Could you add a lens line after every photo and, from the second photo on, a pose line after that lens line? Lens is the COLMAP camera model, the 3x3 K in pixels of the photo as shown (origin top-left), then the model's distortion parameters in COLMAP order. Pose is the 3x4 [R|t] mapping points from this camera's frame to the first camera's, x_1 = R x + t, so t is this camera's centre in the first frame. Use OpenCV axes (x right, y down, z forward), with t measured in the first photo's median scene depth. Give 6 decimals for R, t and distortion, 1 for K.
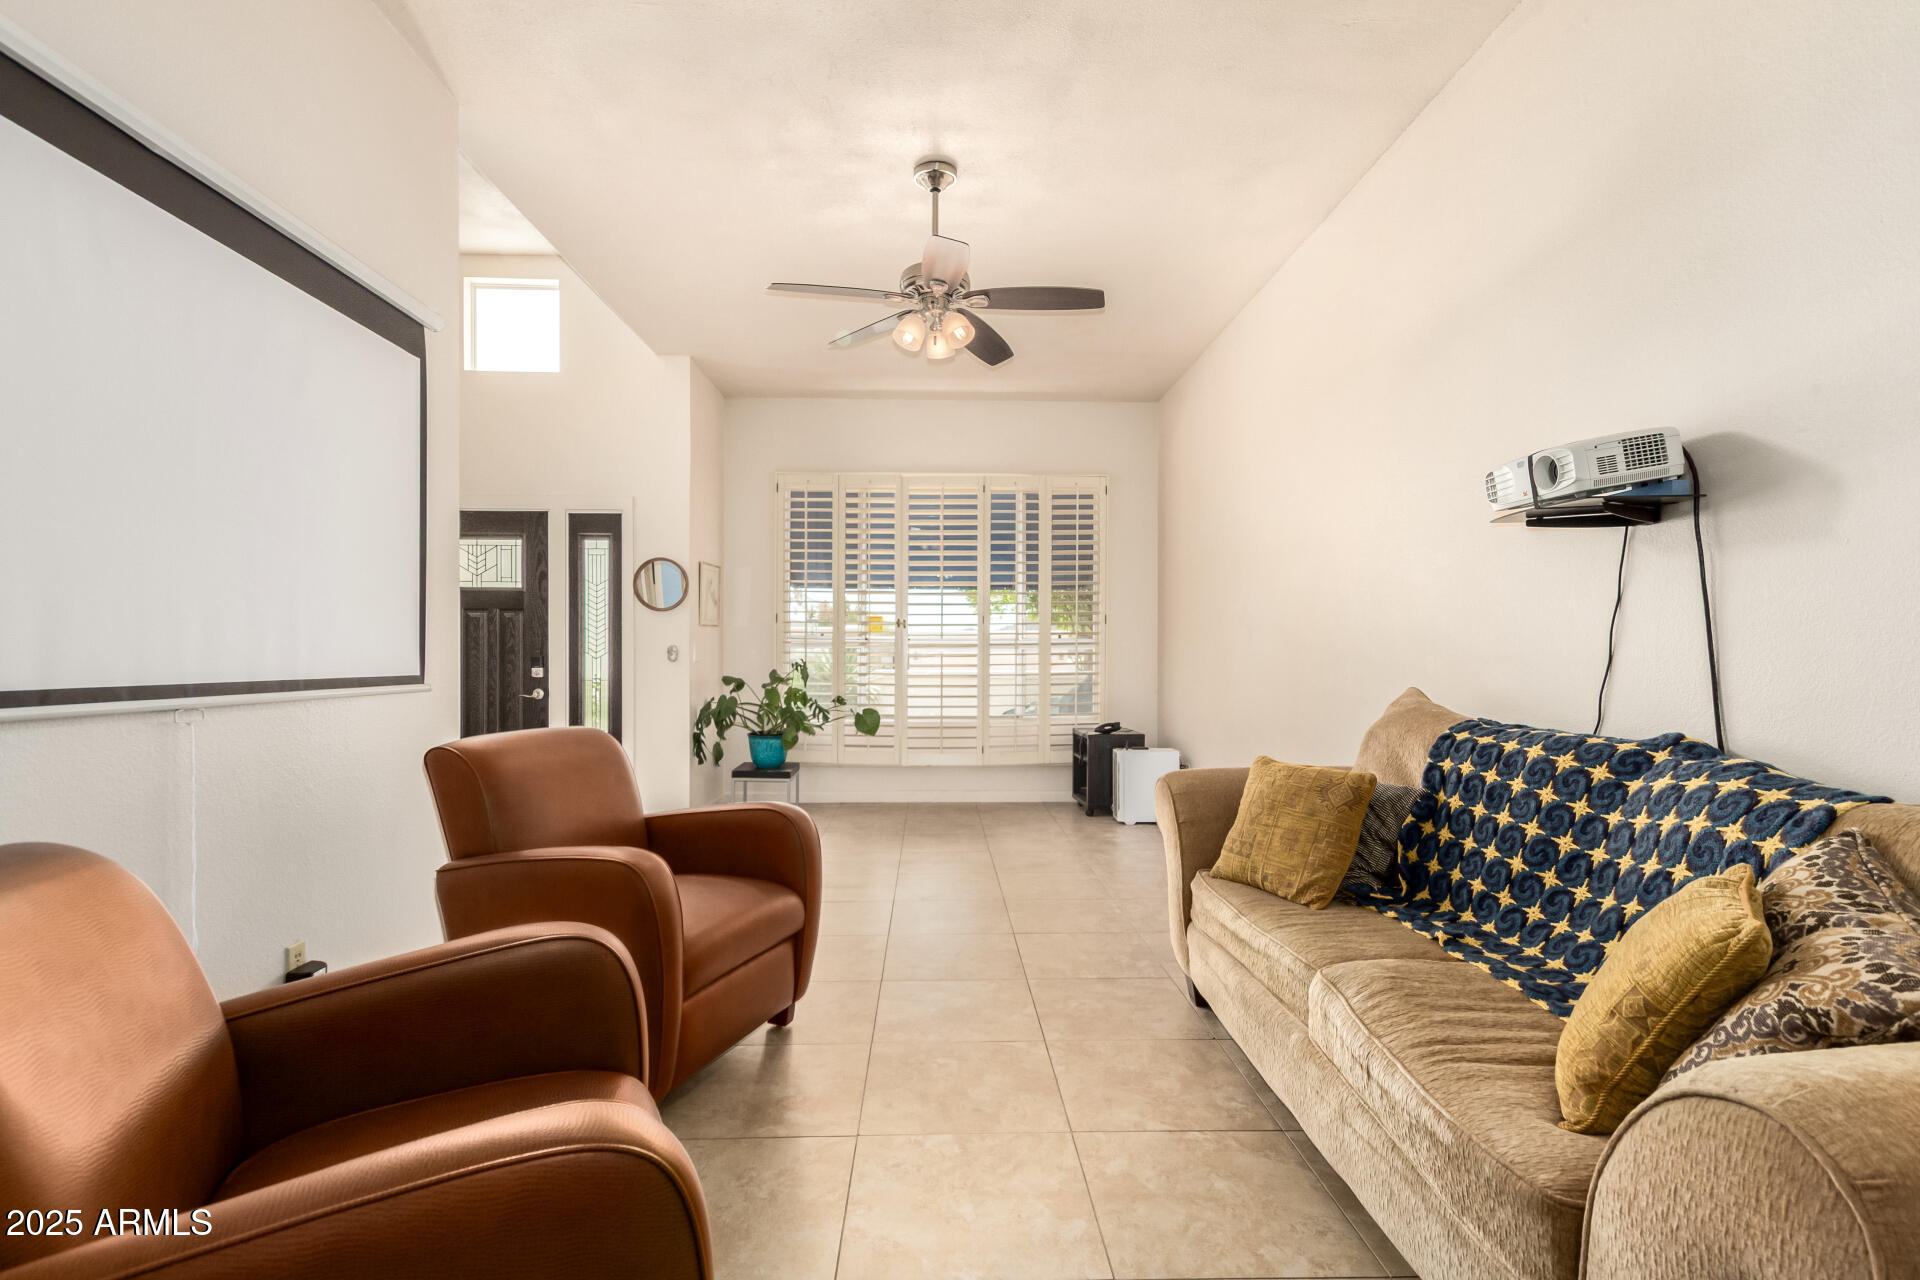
lens RADIAL K [[923.4, 0, 948.3], [0, 923.4, 643.9], [0, 0, 1]] dist [0.010081, -0.003417]
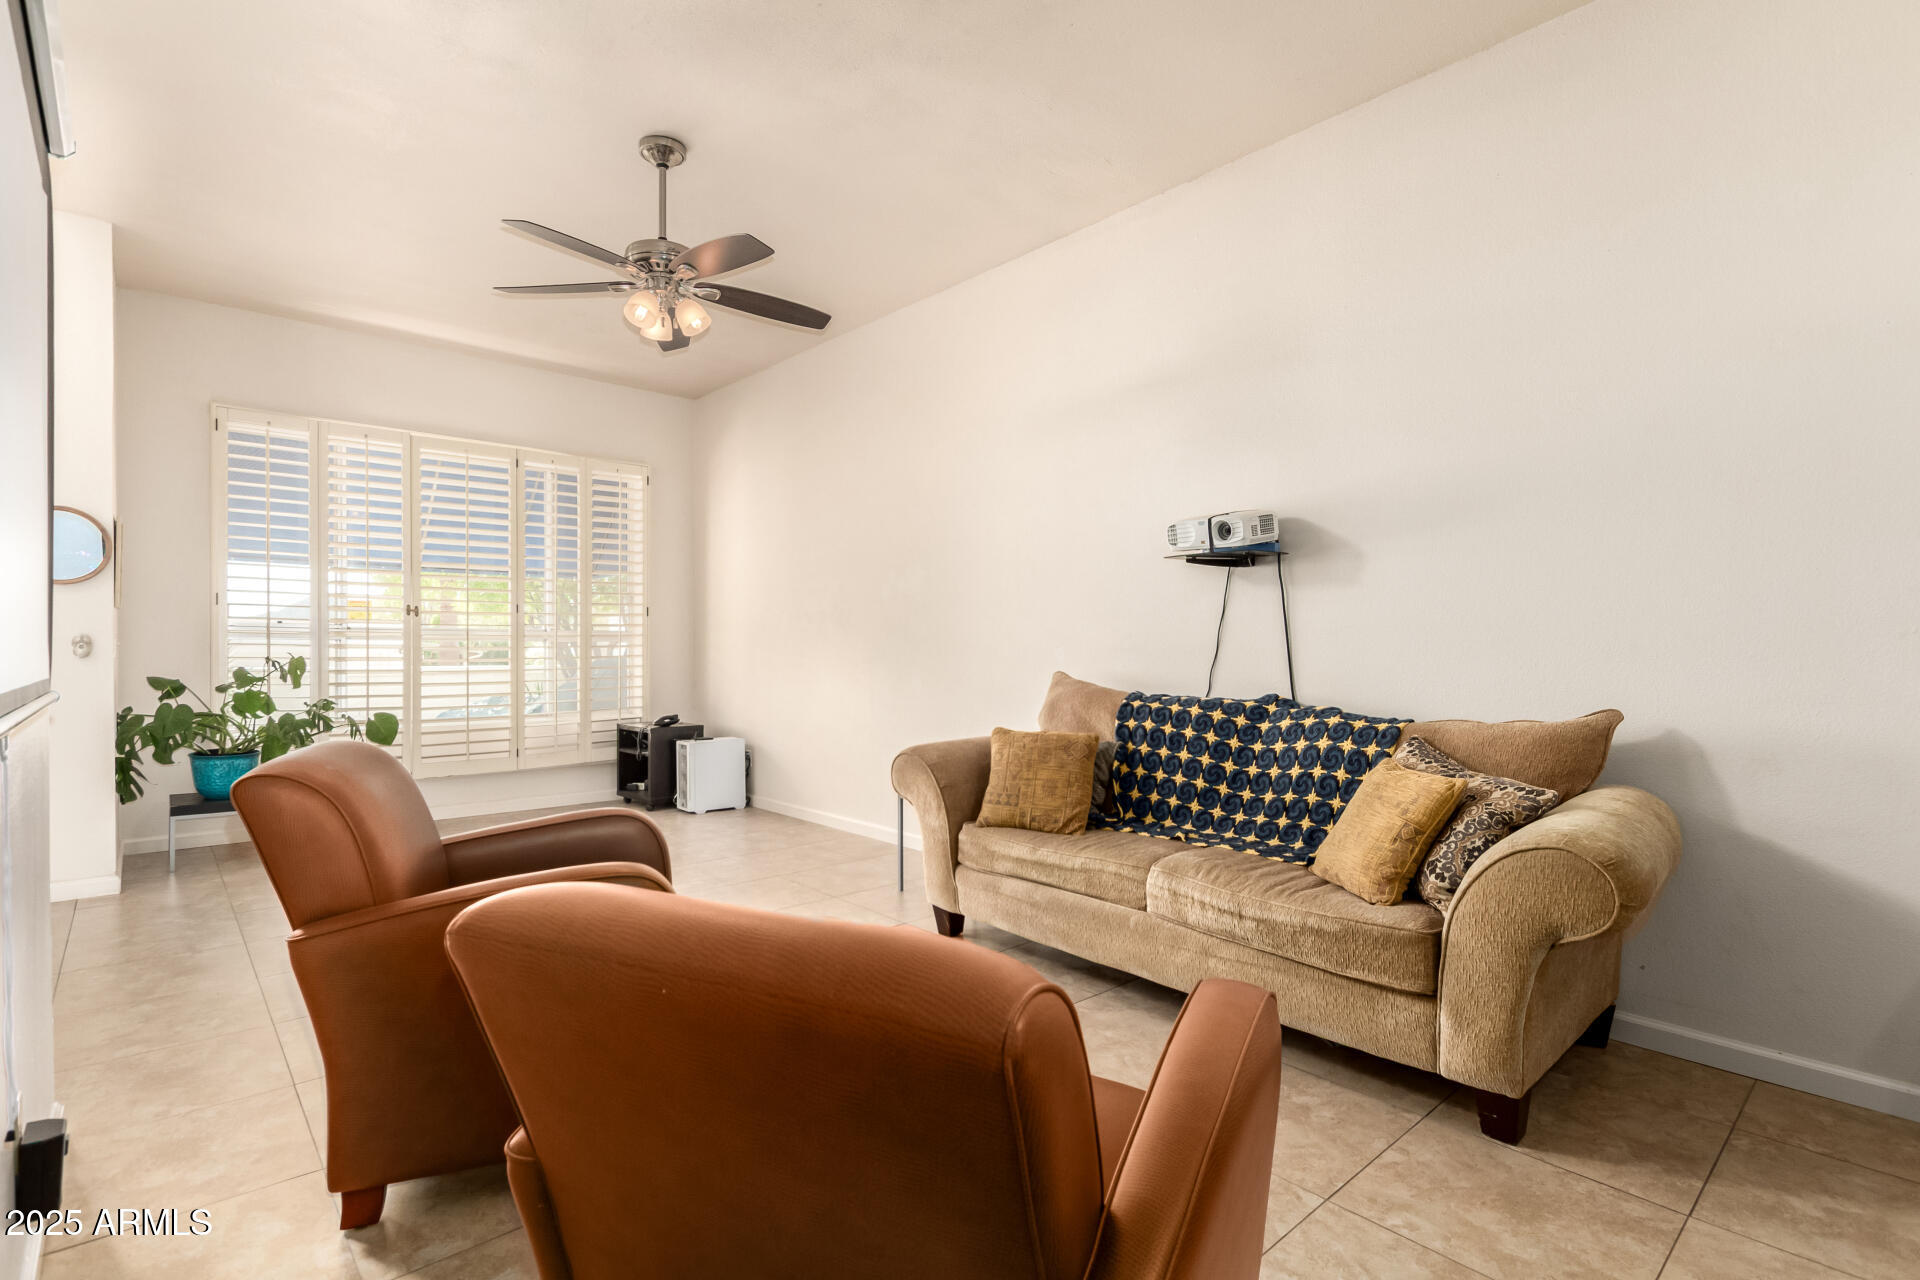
lens RADIAL K [[923.4, 0, 962.4], [0, 923.4, 646.3], [0, 0, 1]] dist [0.010081, -0.003417]
pose [[0.752256, 0.001613, 0.658869, -0.507341], [-0.008031, 0.999945, 0.006721, 0.002264], [-0.658822, -0.010347, 0.752228, 0.078992]]
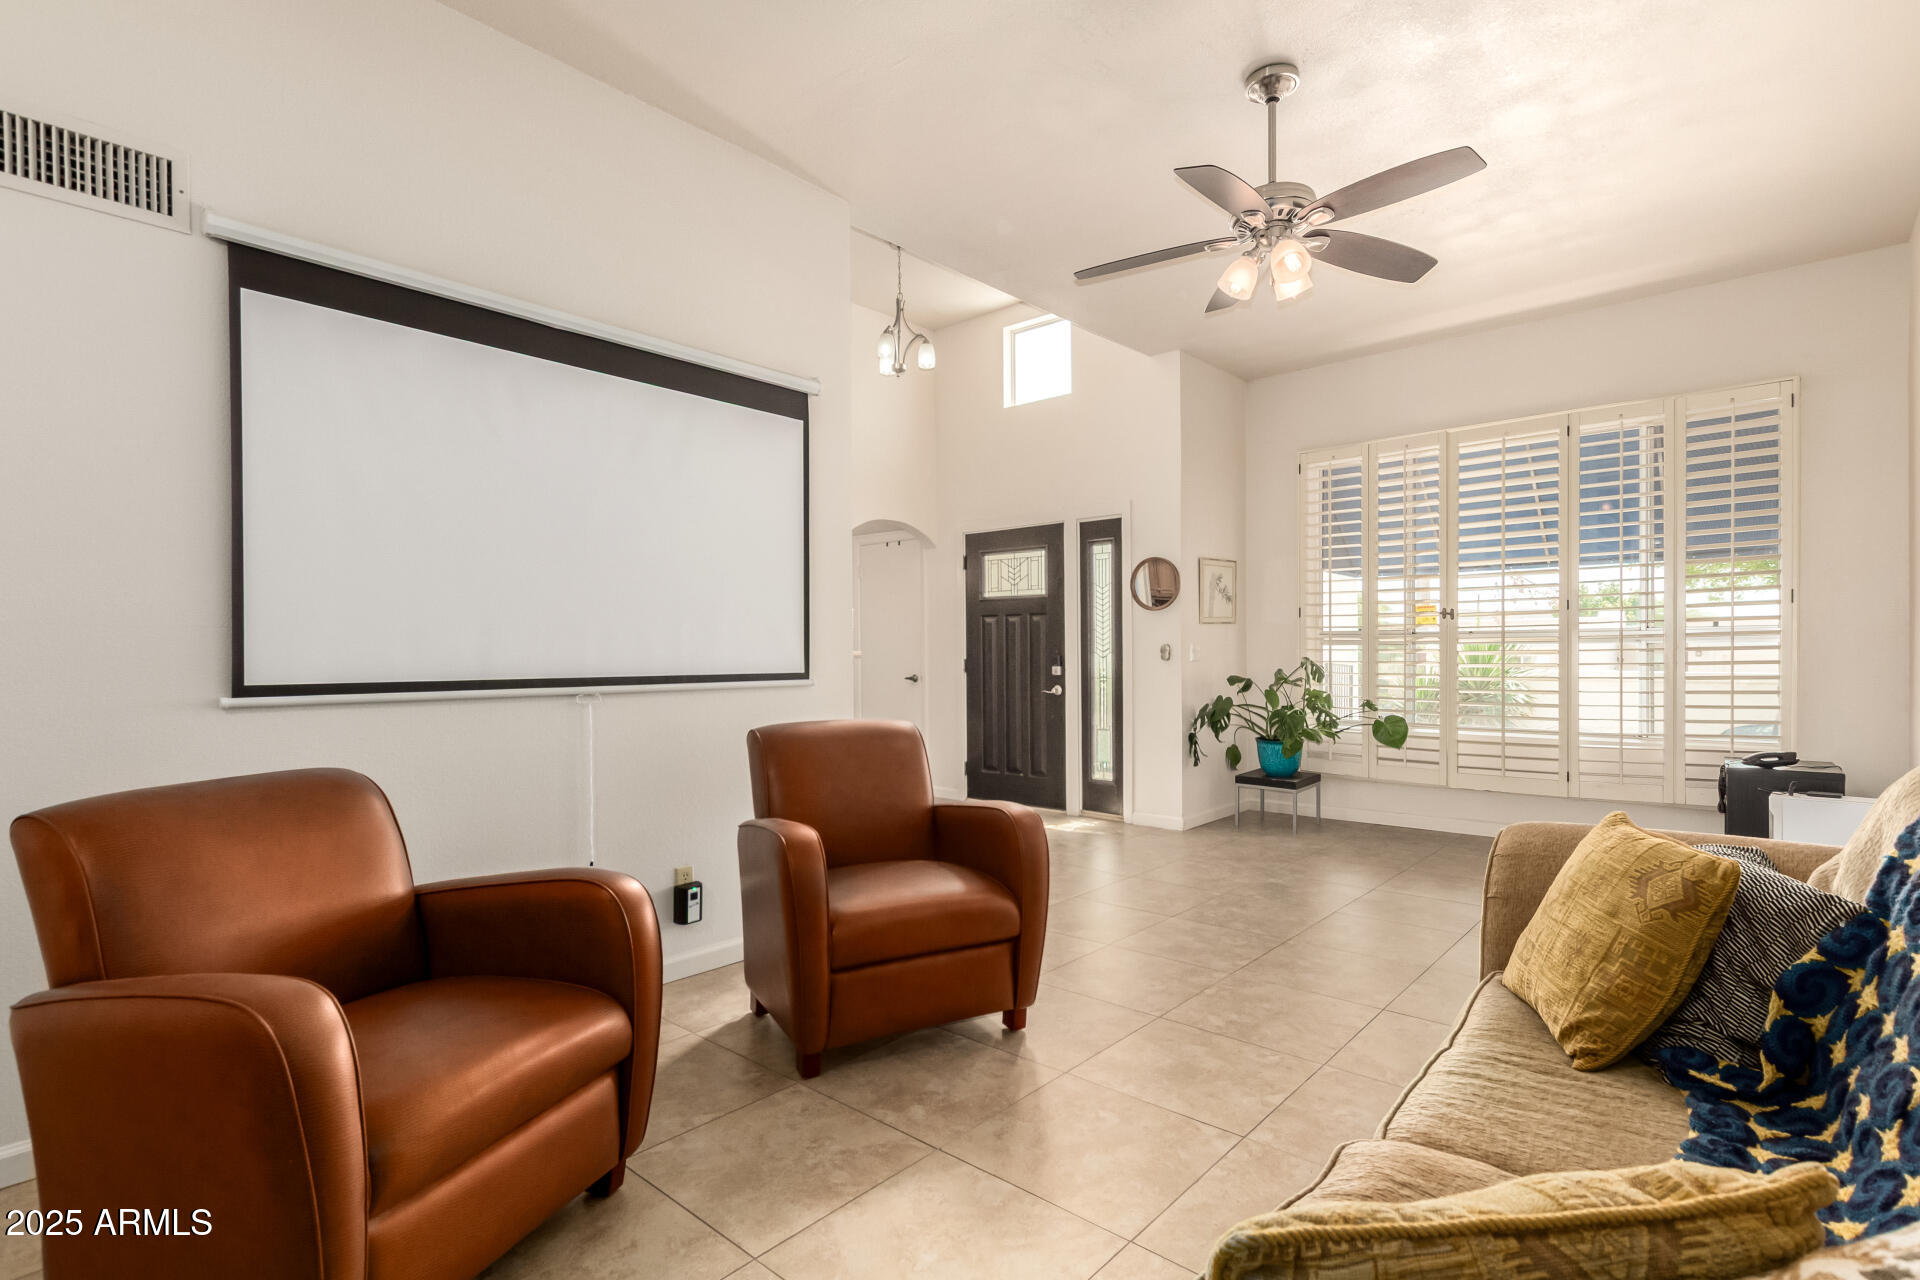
lens RADIAL K [[923.4, 0, 940.9], [0, 923.4, 650.6], [0, 0, 1]] dist [0.010081, -0.003417]
pose [[0.721356, -0.007904, -0.692519, 0.424647], [0.015132, 0.999876, 0.004350, 0.001067], [0.692399, -0.013617, 0.721386, 0.217777]]
